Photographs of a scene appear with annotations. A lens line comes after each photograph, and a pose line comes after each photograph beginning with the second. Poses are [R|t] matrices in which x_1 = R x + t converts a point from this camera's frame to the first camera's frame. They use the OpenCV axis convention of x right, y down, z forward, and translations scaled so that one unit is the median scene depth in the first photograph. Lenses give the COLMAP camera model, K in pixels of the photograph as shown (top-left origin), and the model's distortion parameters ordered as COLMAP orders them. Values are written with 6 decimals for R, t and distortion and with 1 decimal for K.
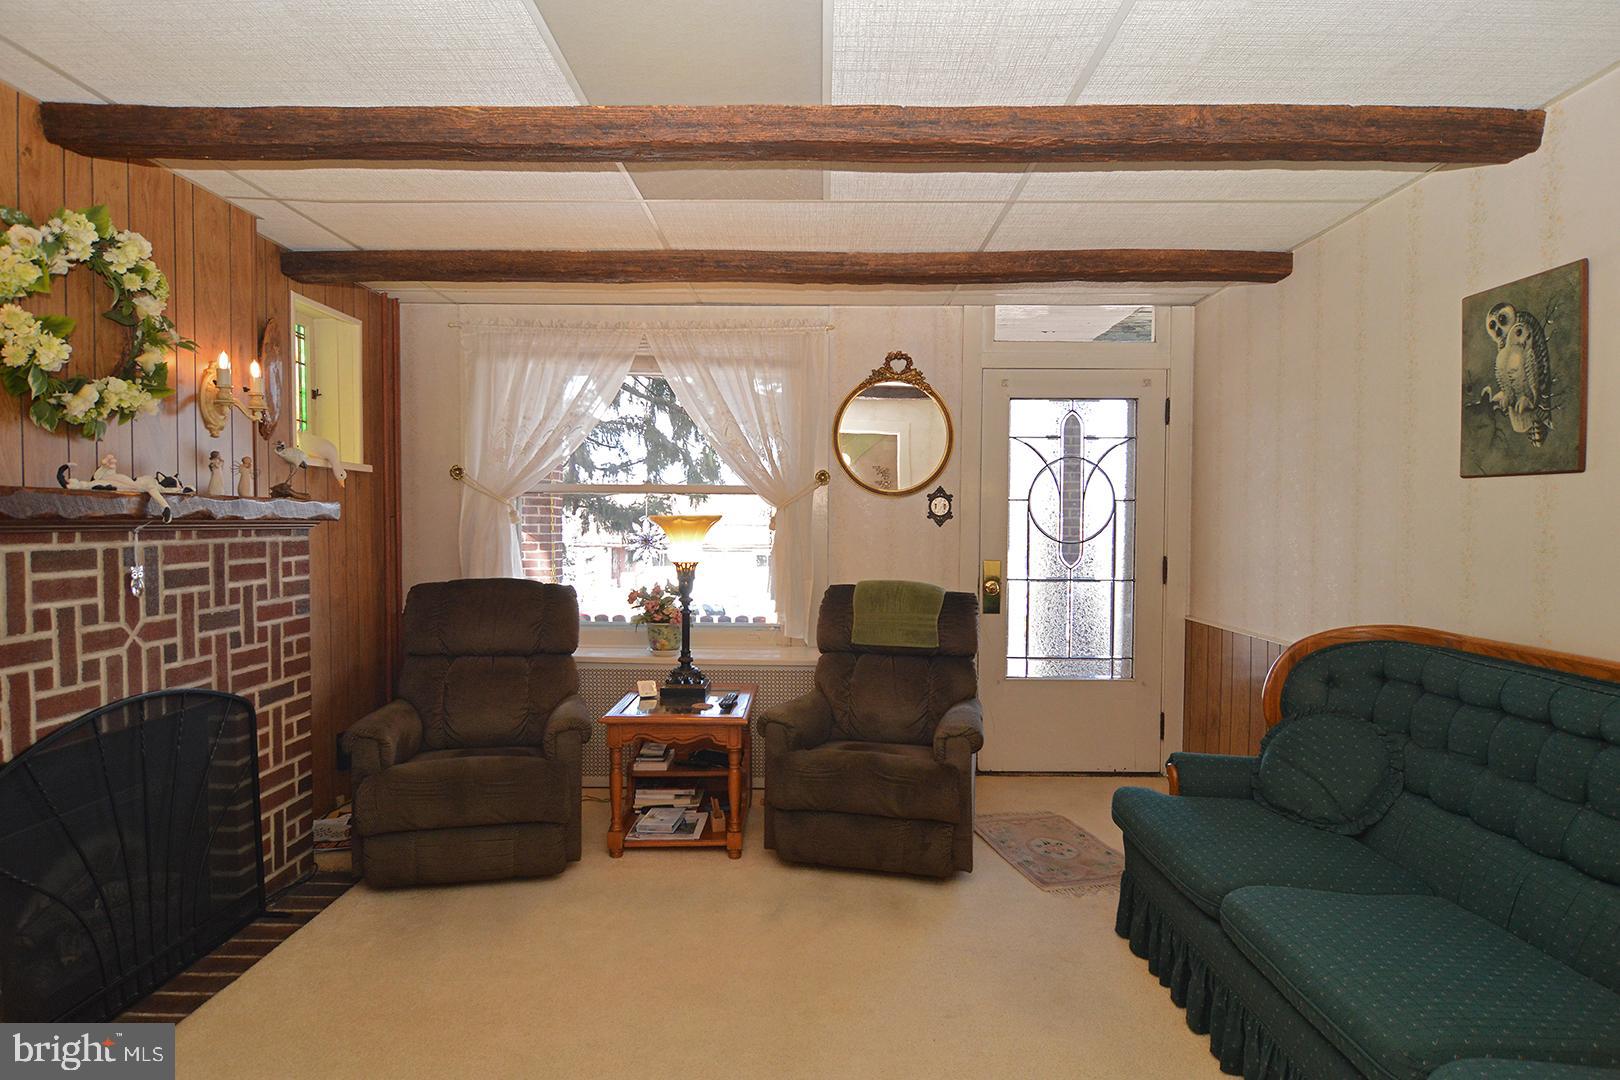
lens RADIAL K [[873.8, 0, 819.2], [0, 873.8, 543.9], [0, 0, 1]] dist [-0.021634, 0.000253]
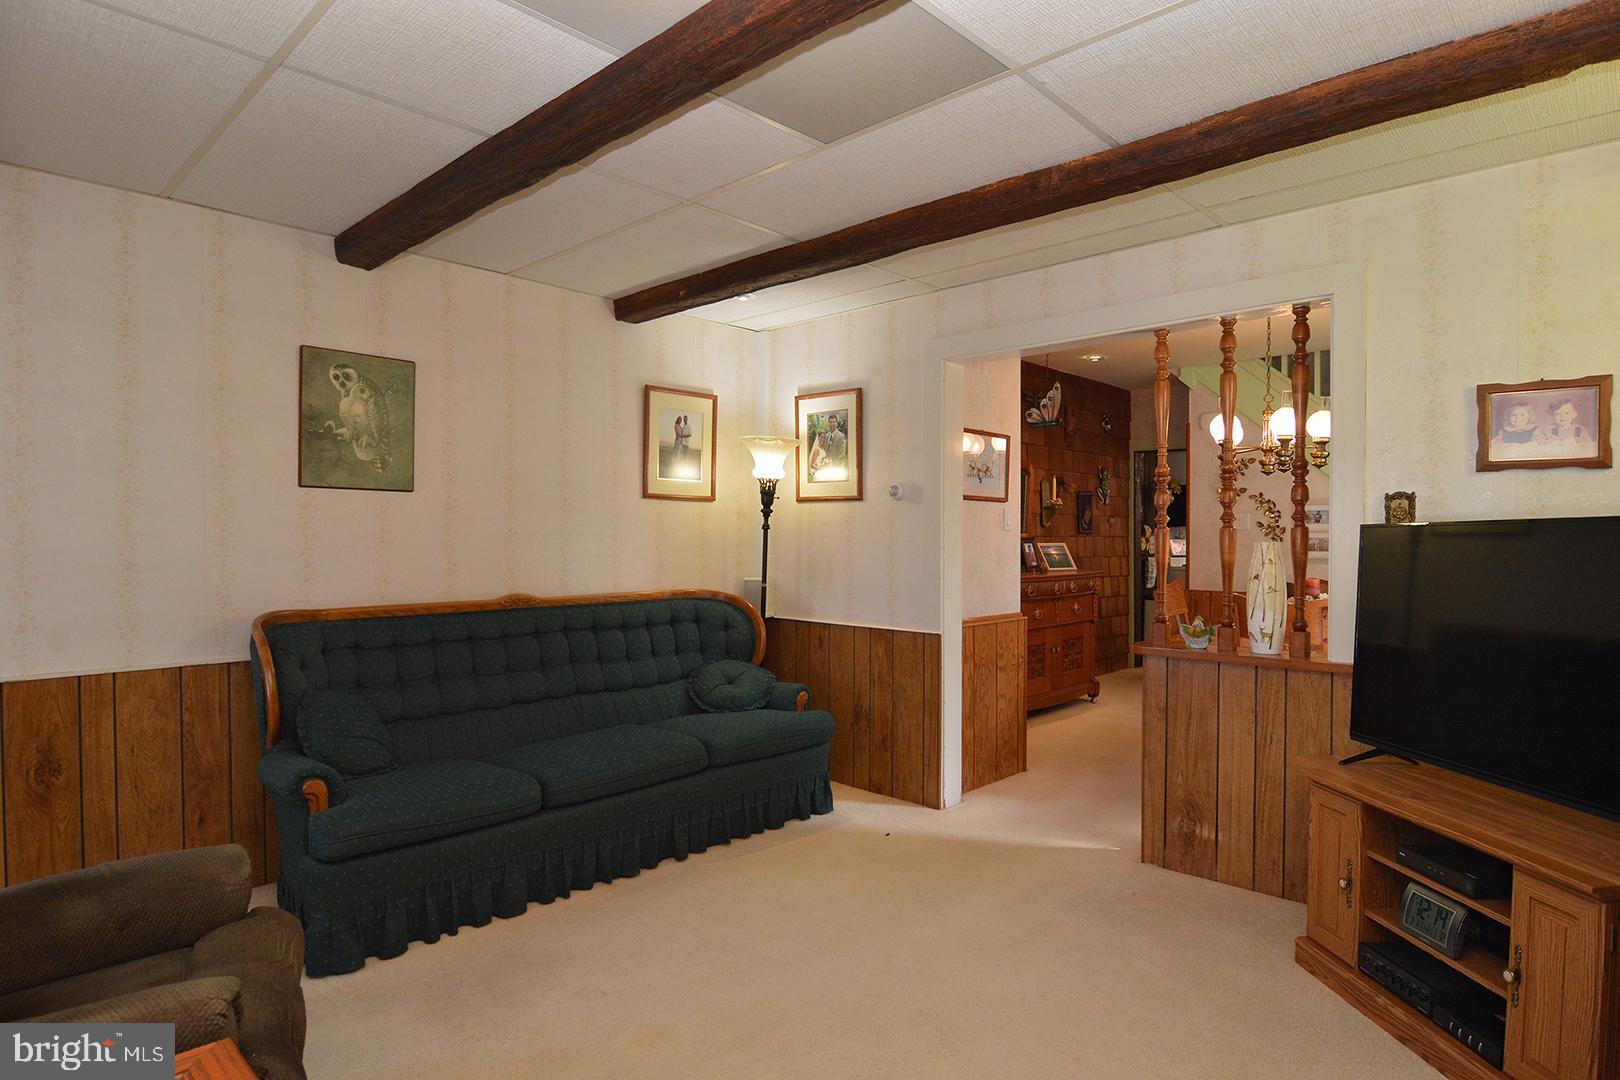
lens RADIAL K [[893.2, 0, 812.6], [0, 893.2, 549.8], [0, 0, 1]] dist [-0.002493, -0.000916]
pose [[-0.725199, -0.015357, 0.688368, -0.711483], [0.015781, 0.999118, 0.038915, -0.024039], [-0.688358, 0.039084, -0.724317, 1.462198]]
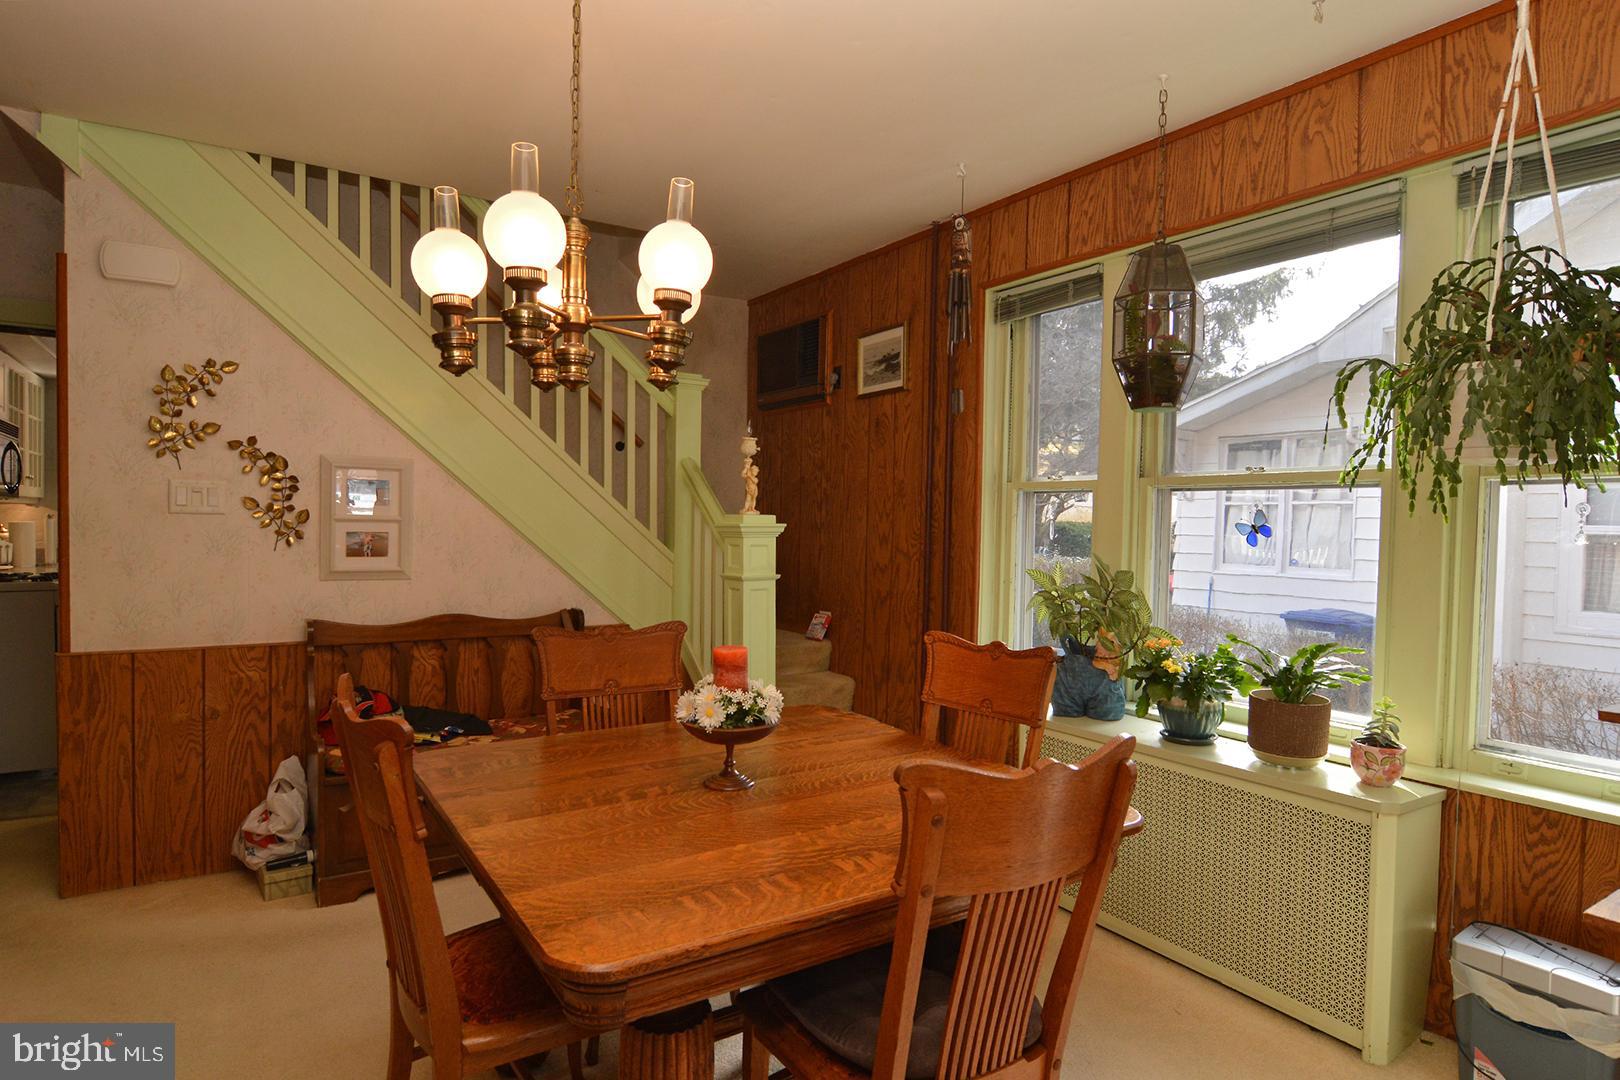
lens RADIAL K [[873.8, 0, 819.2], [0, 873.8, 543.9], [0, 0, 1]] dist [-0.021634, 0.000253]
pose [[-0.834426, -0.003796, -0.551107, 0.170356], [-0.036446, 0.998167, 0.048307, -0.006574], [0.549914, 0.060395, -0.833035, 0.078865]]
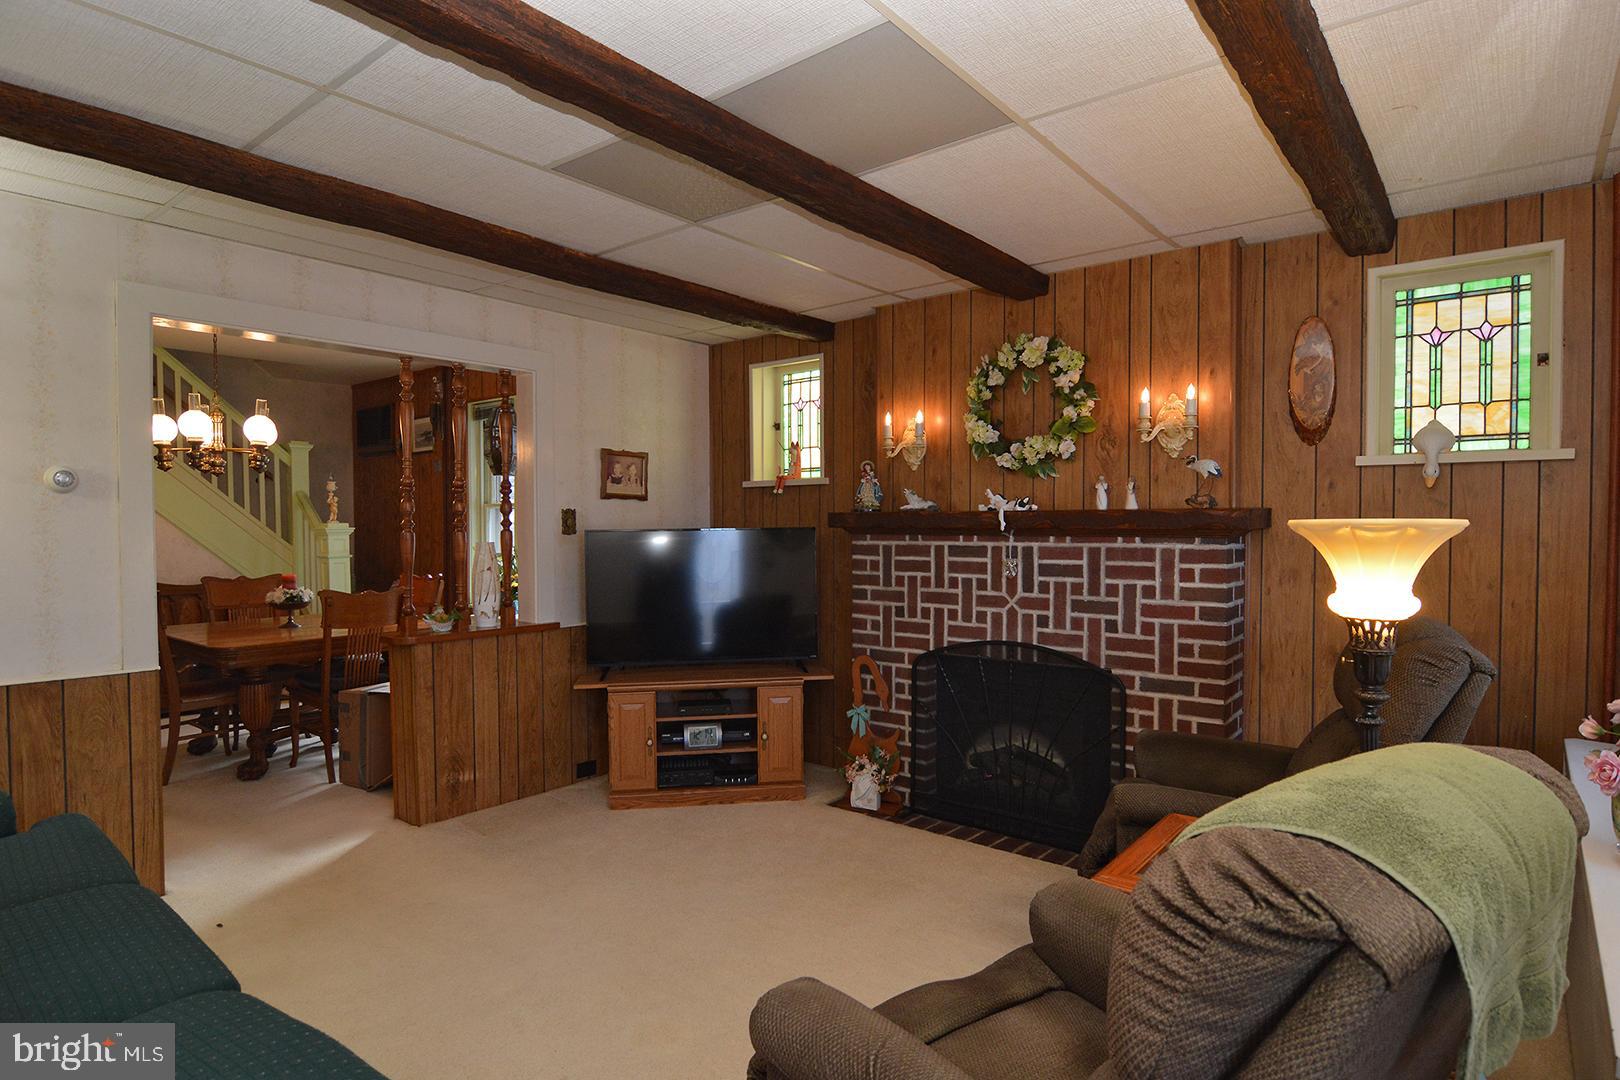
lens RADIAL K [[873.8, 0, 819.2], [0, 873.8, 543.9], [0, 0, 1]] dist [-0.021634, 0.000253]
pose [[-0.622615, 0.013220, -0.782417, 0.616356], [-0.022940, 0.999119, 0.035136, -0.044552], [0.782192, 0.039825, -0.621763, 1.607235]]
